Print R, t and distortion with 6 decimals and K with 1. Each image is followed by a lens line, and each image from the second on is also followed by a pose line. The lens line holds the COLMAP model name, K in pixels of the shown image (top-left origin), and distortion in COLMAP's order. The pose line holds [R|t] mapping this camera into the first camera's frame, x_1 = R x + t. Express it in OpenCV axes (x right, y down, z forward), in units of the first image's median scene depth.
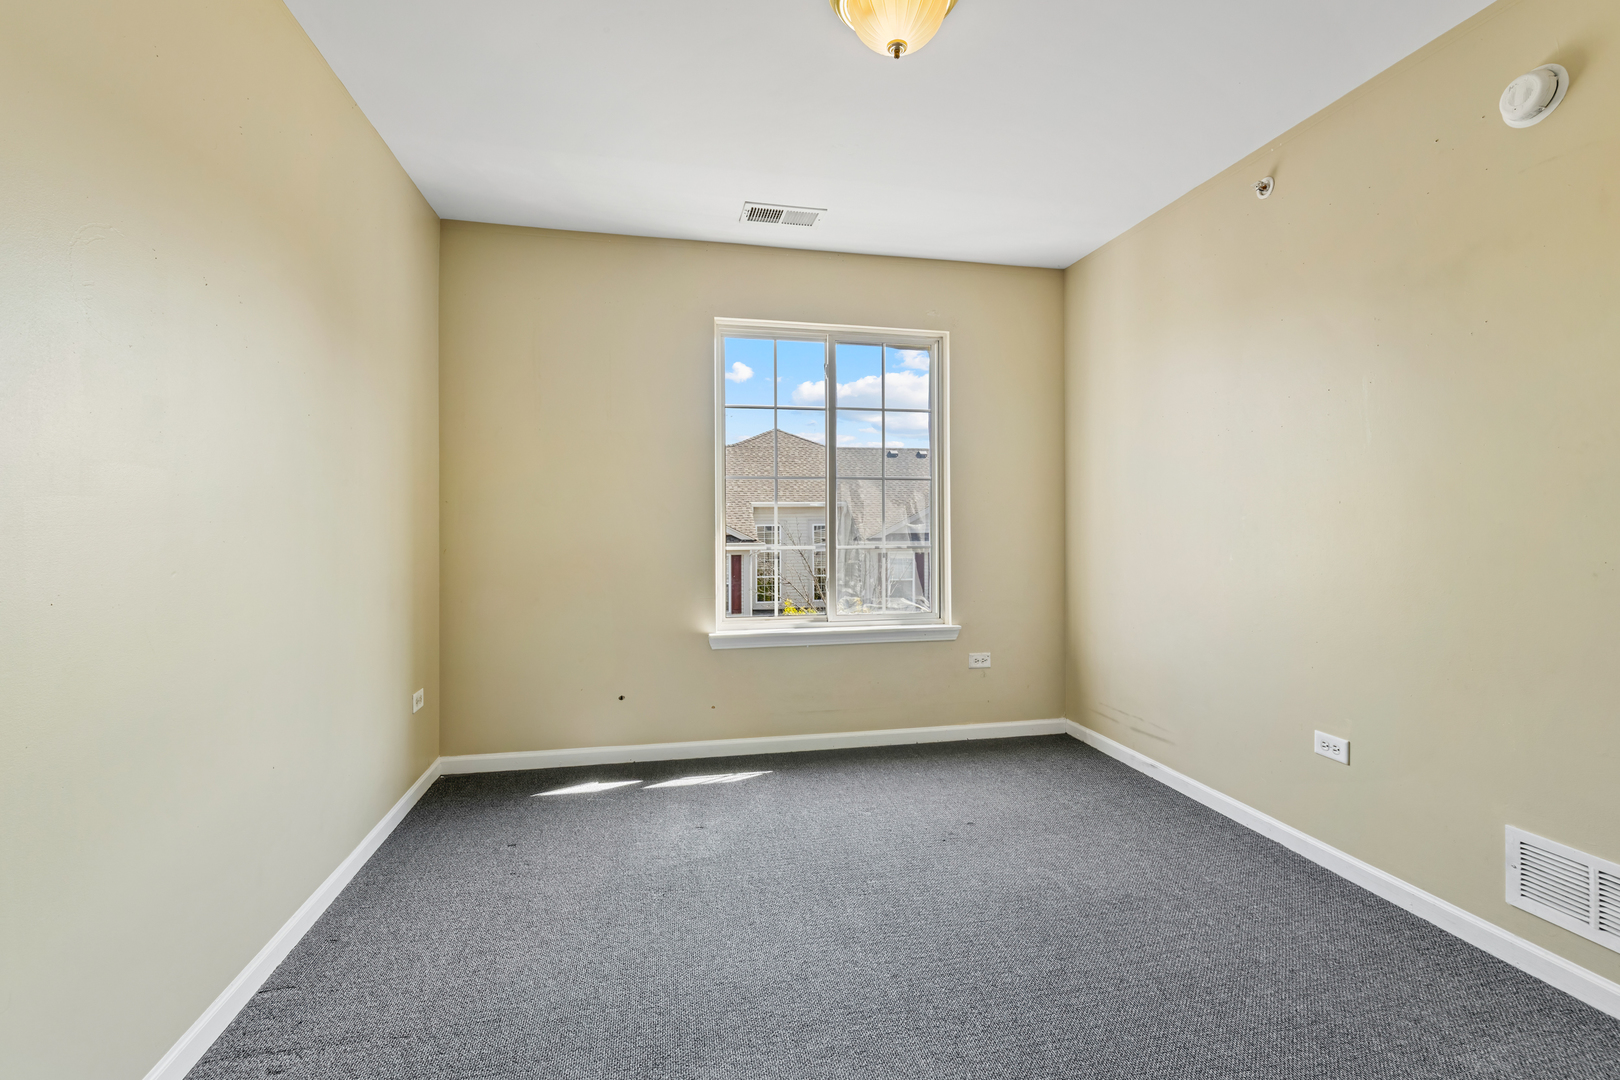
lens RADIAL K [[711.2, 0, 810.0], [0, 711.2, 540.0], [0, 0, 1]] dist [0.002822, -0.000084]
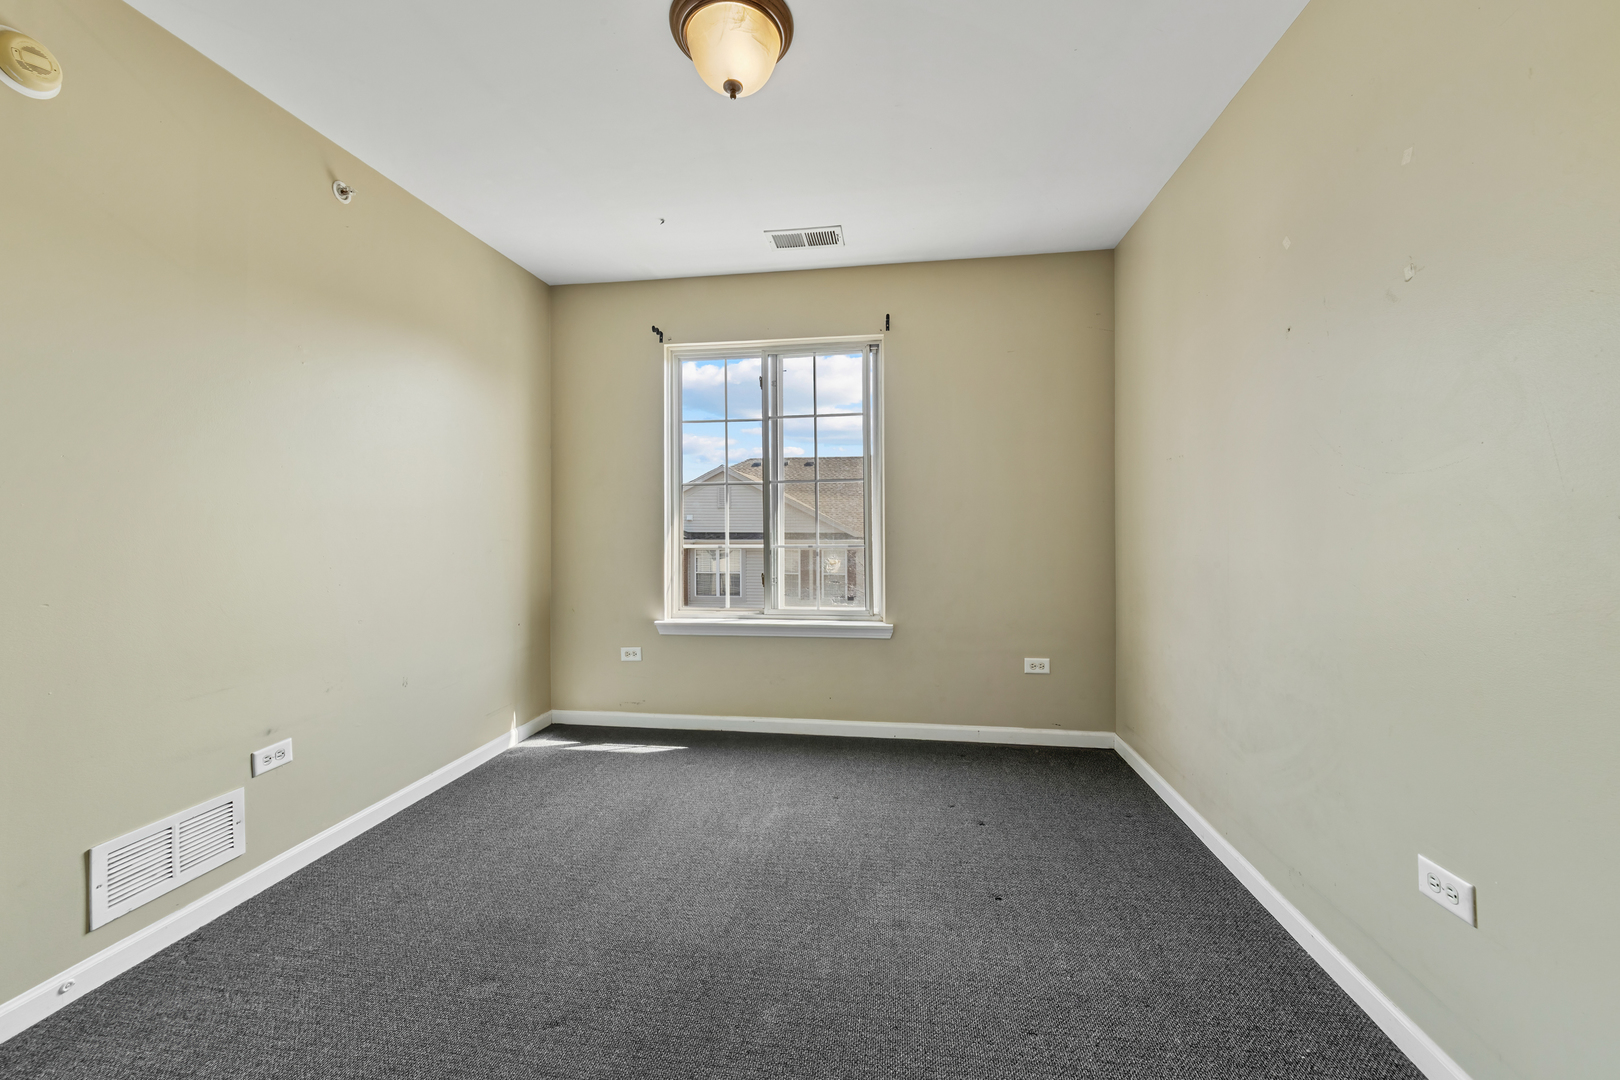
lens RADIAL K [[658.7, 0, 805.0], [0, 658.7, 526.5], [0, 0, 1]] dist [0.032702, -0.000002]
pose [[0.937217, -0.004016, -0.348723, 0.426984], [-0.000656, 0.999912, -0.013277, -0.006000], [0.348745, 0.012672, 0.937132, 0.079297]]
